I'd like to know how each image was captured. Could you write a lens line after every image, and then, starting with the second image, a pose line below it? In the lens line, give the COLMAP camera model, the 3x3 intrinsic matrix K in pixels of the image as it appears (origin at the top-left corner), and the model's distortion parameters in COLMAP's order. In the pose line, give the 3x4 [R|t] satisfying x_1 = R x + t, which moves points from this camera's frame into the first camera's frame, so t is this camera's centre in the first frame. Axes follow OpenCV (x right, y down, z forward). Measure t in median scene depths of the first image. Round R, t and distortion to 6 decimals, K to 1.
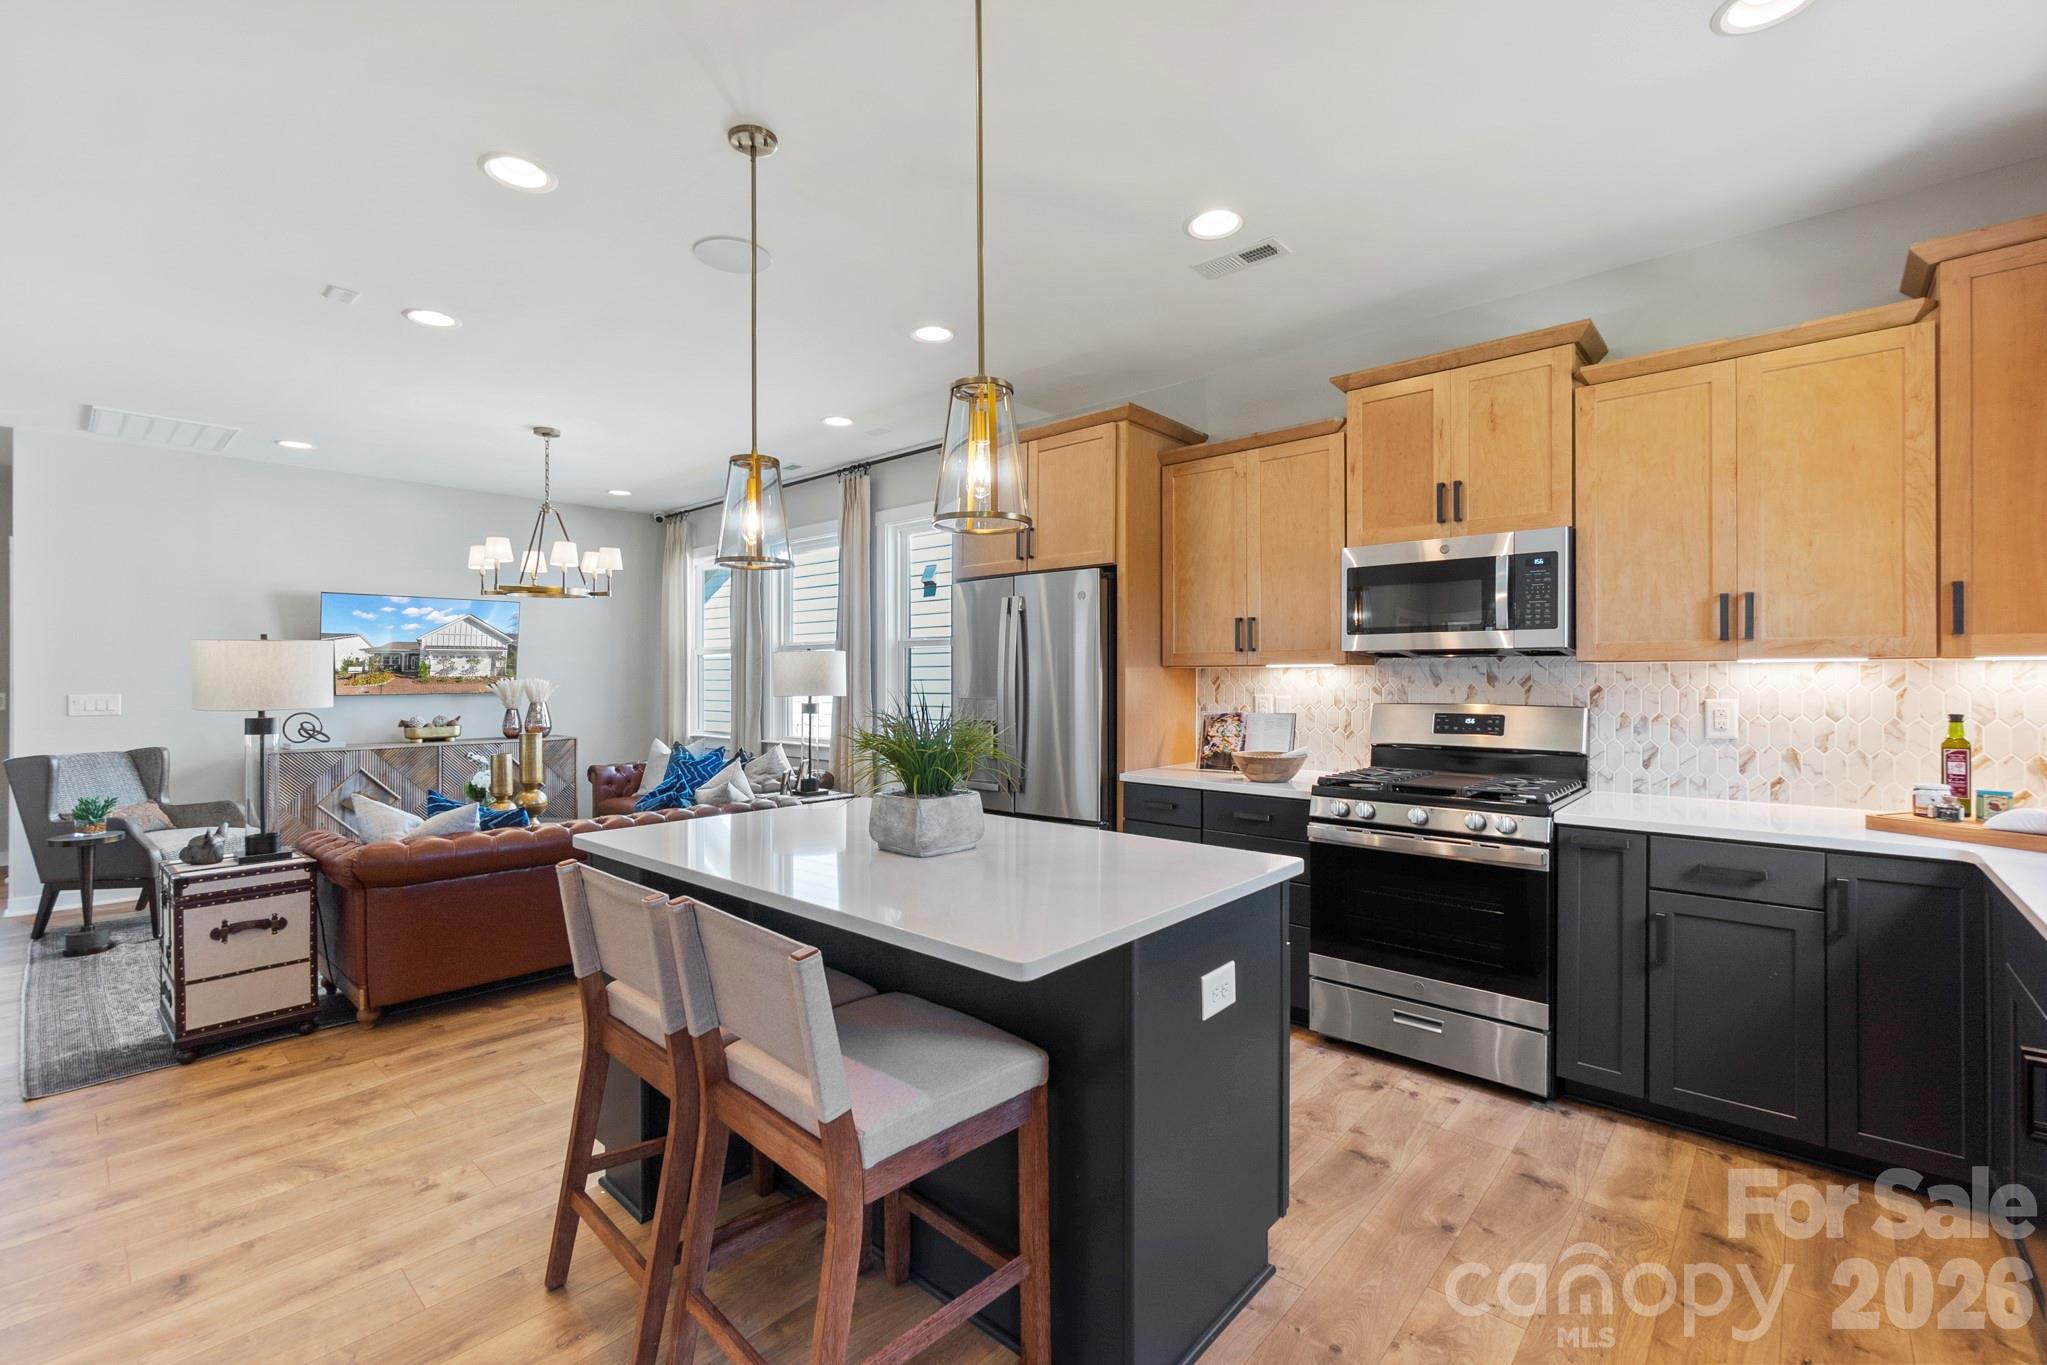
lens RADIAL K [[881.7, 0, 1020.7], [0, 881.7, 685.0], [0, 0, 1]] dist [-0.004769, 0.000372]
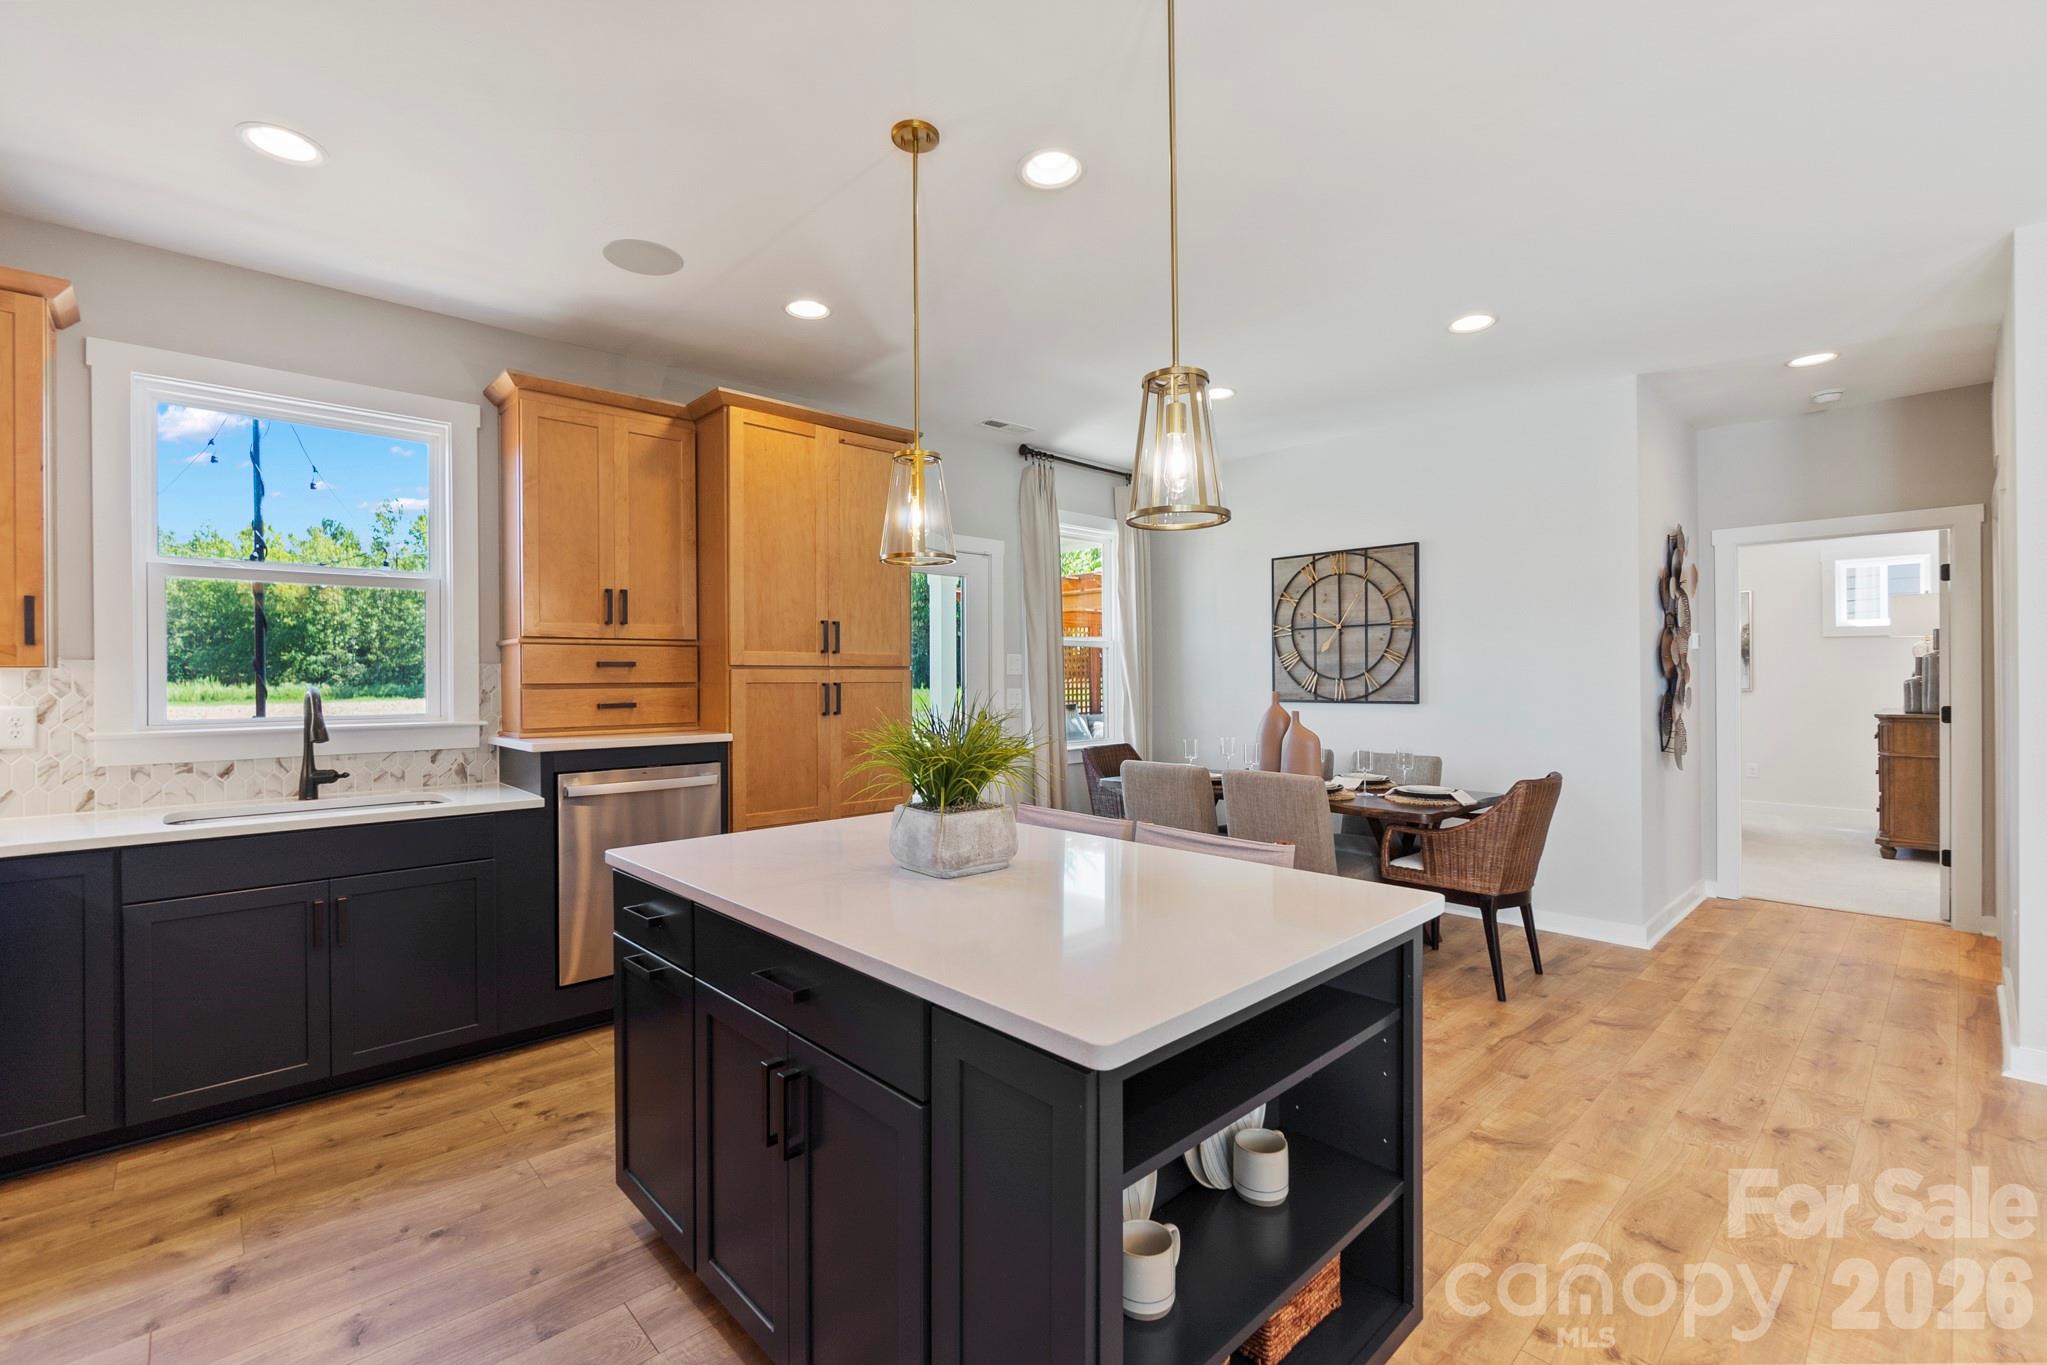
lens RADIAL K [[881.7, 0, 1016.7], [0, 881.7, 678.1], [0, 0, 1]] dist [-0.004769, 0.000372]
pose [[-0.996018, 0.010870, 0.088482, -0.174721], [0.011731, 0.999889, 0.009214, -0.008142], [-0.088372, 0.010215, -0.996035, 1.273400]]
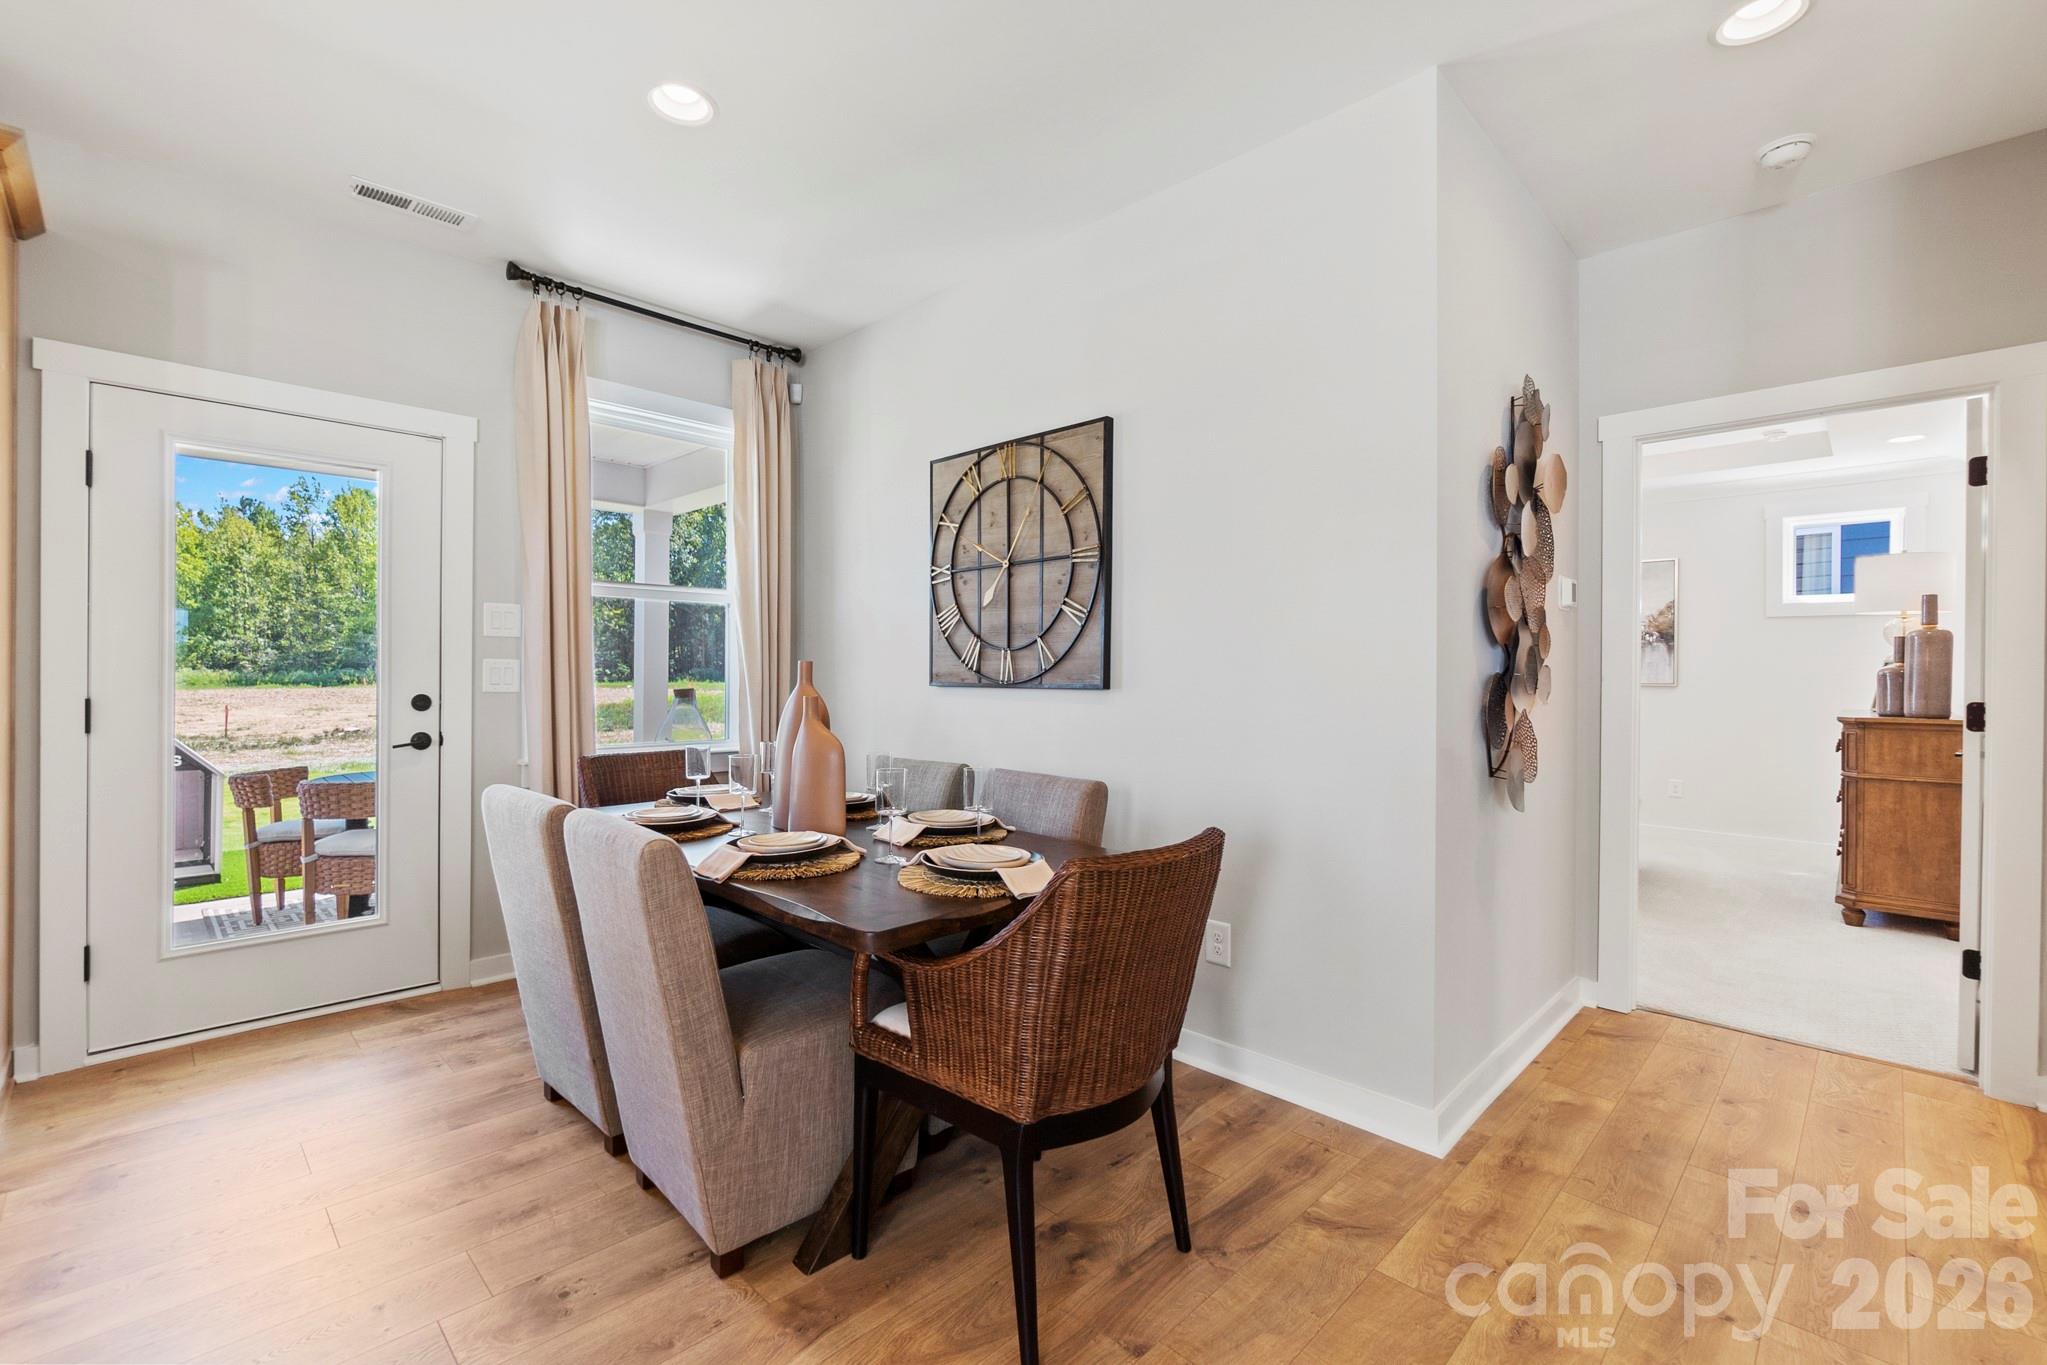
lens RADIAL K [[881.7, 0, 1009.4], [0, 881.7, 677.5], [0, 0, 1]] dist [-0.004769, 0.000372]
pose [[-0.998554, -0.002382, 0.053704, -0.697355], [-0.001724, 0.999923, 0.012286, 0.037231], [-0.053729, 0.012176, -0.998481, 0.582131]]
